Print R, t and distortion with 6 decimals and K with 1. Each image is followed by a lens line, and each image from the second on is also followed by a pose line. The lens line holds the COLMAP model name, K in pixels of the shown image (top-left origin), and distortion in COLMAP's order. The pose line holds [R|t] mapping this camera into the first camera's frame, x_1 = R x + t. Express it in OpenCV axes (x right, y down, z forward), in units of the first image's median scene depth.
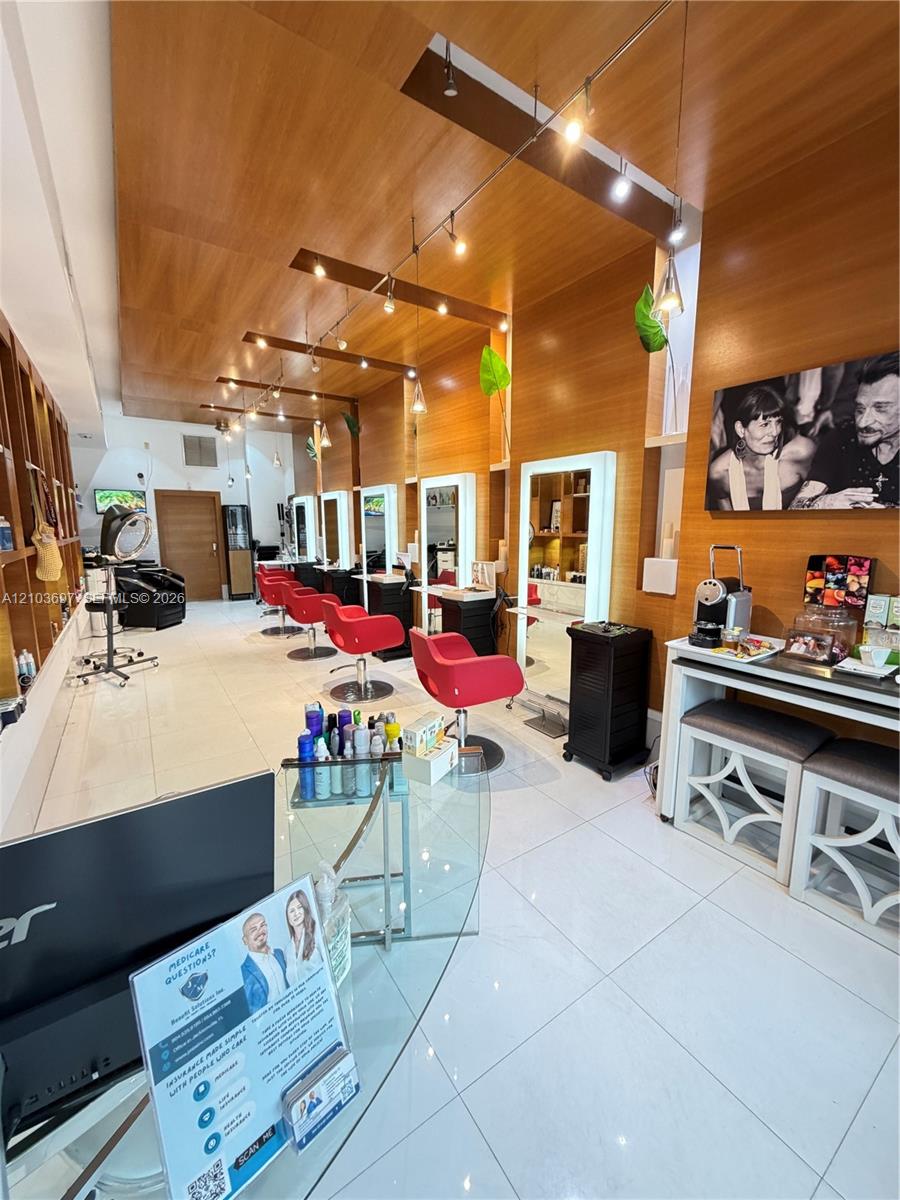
lens RADIAL K [[479.7, 0, 451.2], [0, 479.7, 598.7], [0, 0, 1]] dist [0.000938, 0.000051]
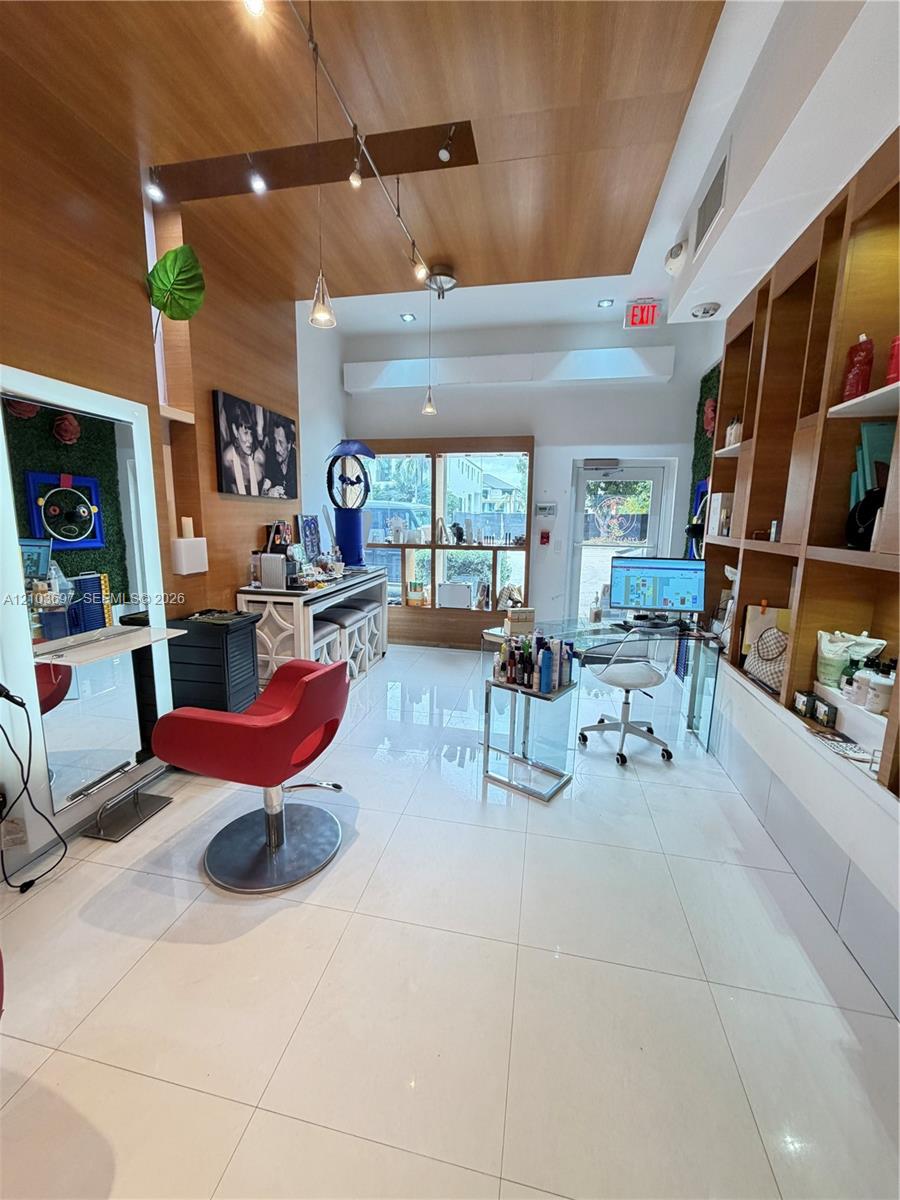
lens RADIAL K [[479.7, 0, 451.2], [0, 479.7, 598.7], [0, 0, 1]] dist [0.000938, 0.000051]
pose [[-0.703480, -0.132042, 0.698342, -0.761084], [0.091061, 0.957745, 0.272822, -0.218910], [-0.704857, 0.255516, -0.661731, 1.554300]]
